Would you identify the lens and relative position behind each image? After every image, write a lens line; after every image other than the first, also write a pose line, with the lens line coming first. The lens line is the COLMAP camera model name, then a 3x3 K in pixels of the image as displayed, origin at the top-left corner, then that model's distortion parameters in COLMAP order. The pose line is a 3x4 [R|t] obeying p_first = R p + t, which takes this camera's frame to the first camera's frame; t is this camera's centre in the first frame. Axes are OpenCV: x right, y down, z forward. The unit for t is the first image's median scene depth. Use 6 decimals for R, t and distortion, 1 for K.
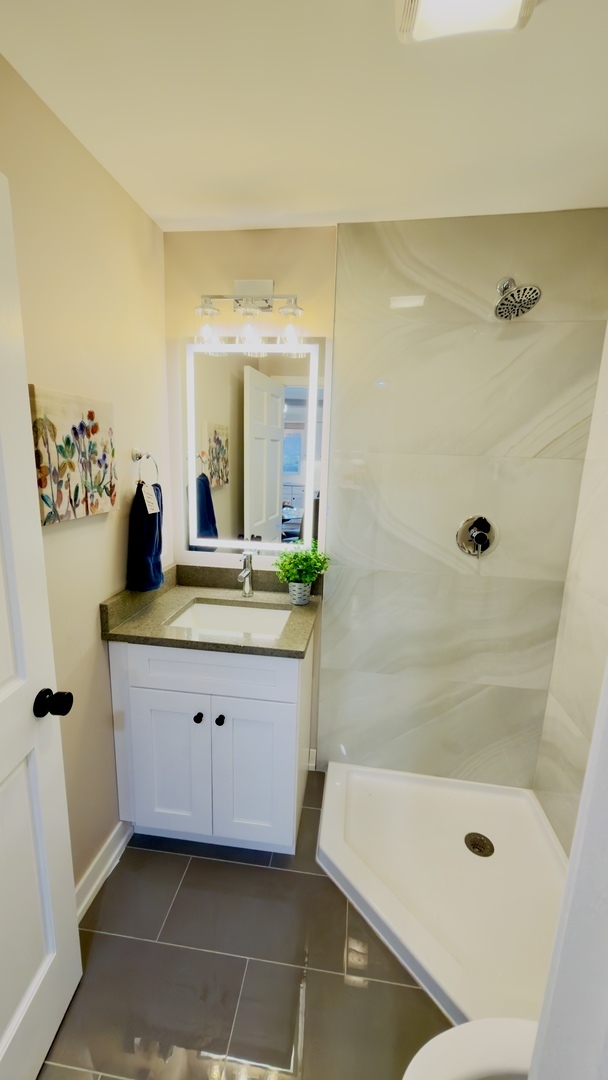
lens RADIAL K [[431.2, 0, 307.1], [0, 431.2, 538.9], [0, 0, 1]] dist [0.002347, -0.000443]
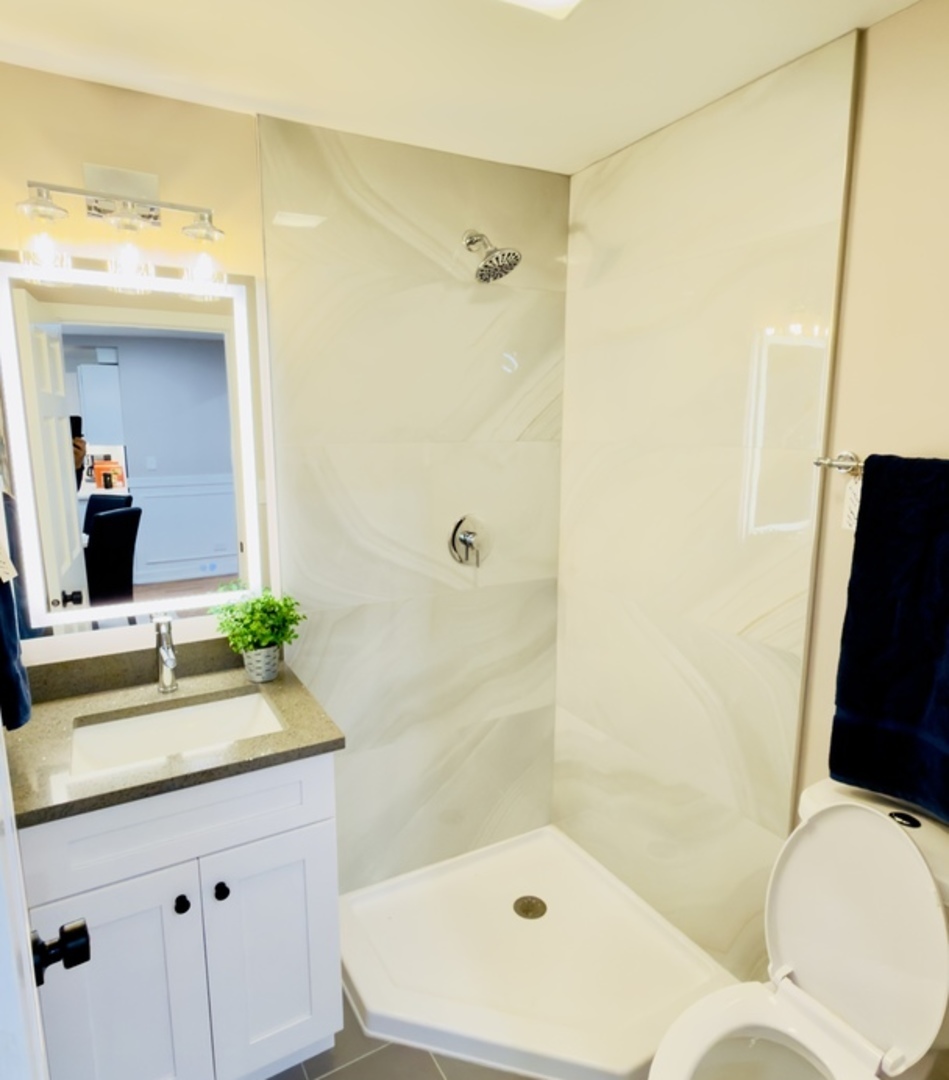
lens RADIAL K [[677.2, 0, 474.1], [0, 677.2, 539.0], [0, 0, 1]] dist [0.005198, -0.001392]
pose [[0.792933, -0.134469, 0.594286, -0.357037], [0.141709, 0.989297, 0.034772, -0.052317], [-0.592601, 0.056644, 0.803502, -0.021851]]
